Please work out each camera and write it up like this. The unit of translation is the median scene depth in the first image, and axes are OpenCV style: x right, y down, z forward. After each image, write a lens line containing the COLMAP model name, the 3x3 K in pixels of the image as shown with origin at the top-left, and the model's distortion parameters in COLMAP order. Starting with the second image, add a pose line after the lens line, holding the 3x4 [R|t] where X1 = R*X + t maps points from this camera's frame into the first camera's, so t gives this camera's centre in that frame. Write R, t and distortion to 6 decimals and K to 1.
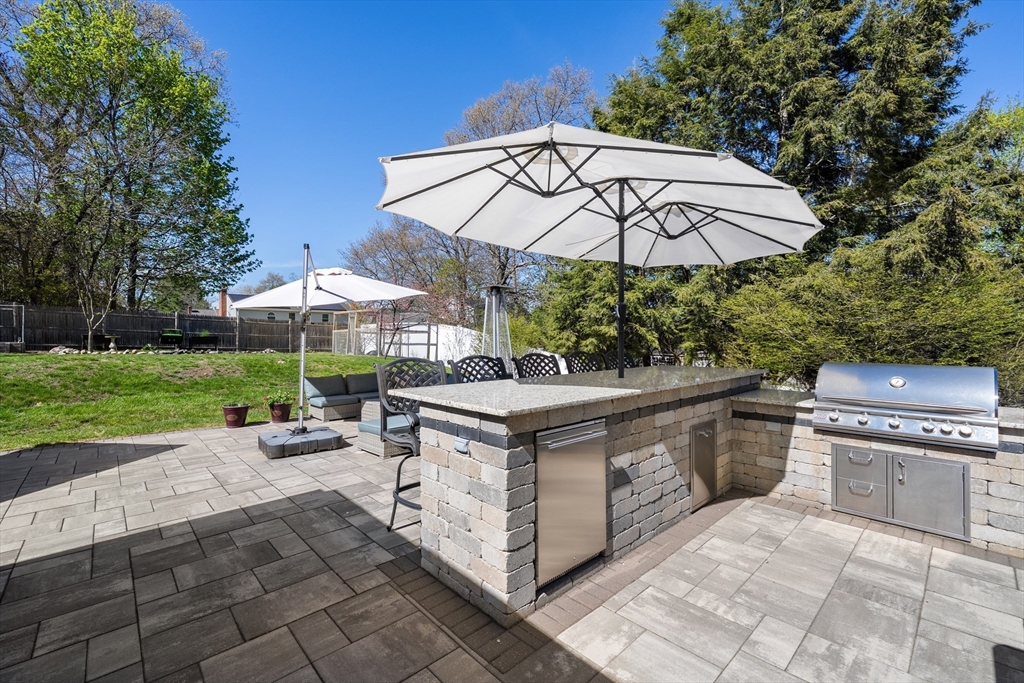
lens RADIAL K [[434.6, 0, 512.0], [0, 434.6, 341.5], [0, 0, 1]] dist [0.000804, 0.000106]
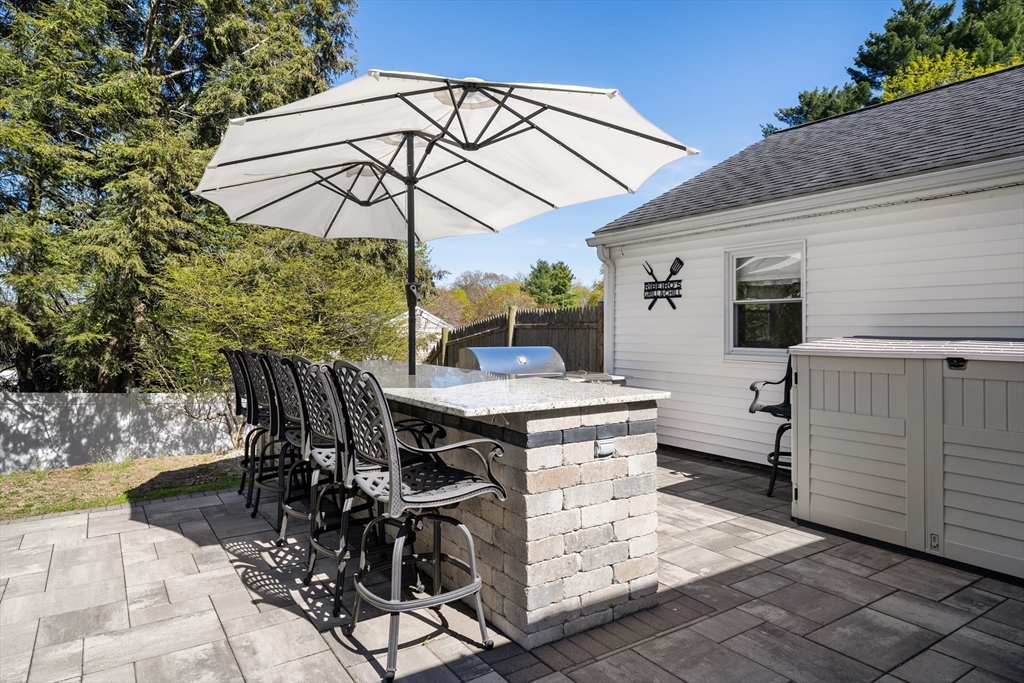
lens RADIAL K [[619.2, 0, 512.0], [0, 619.2, 341.5], [0, 0, 1]] dist [-0.001081, 0.000813]
pose [[0.158905, -0.010493, 0.987238, -1.307844], [0.007133, 0.999930, 0.009480, 0.015722], [-0.987268, 0.005535, 0.158969, 0.954053]]
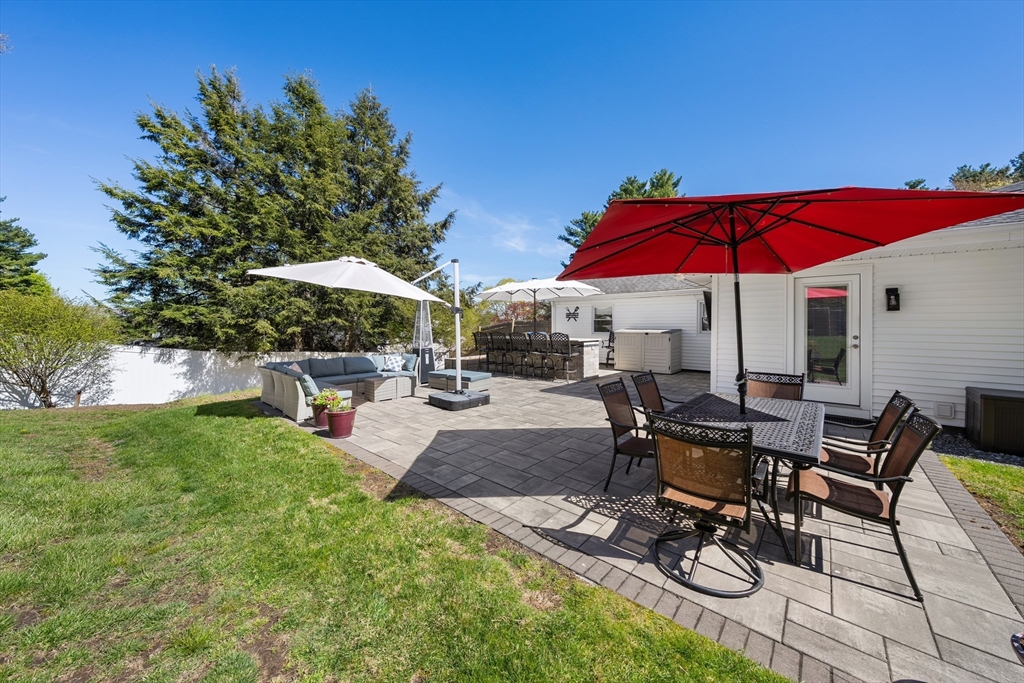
lens RADIAL K [[351.1, 0, 511.1], [0, 351.1, 335.5], [0, 0, 1]] dist [-0.000883, -0.000201]
pose [[-0.090107, -0.017445, 0.995779, -3.805092], [0.010050, 0.999780, 0.018425, 0.012923], [-0.995881, 0.011668, -0.089911, 2.178750]]
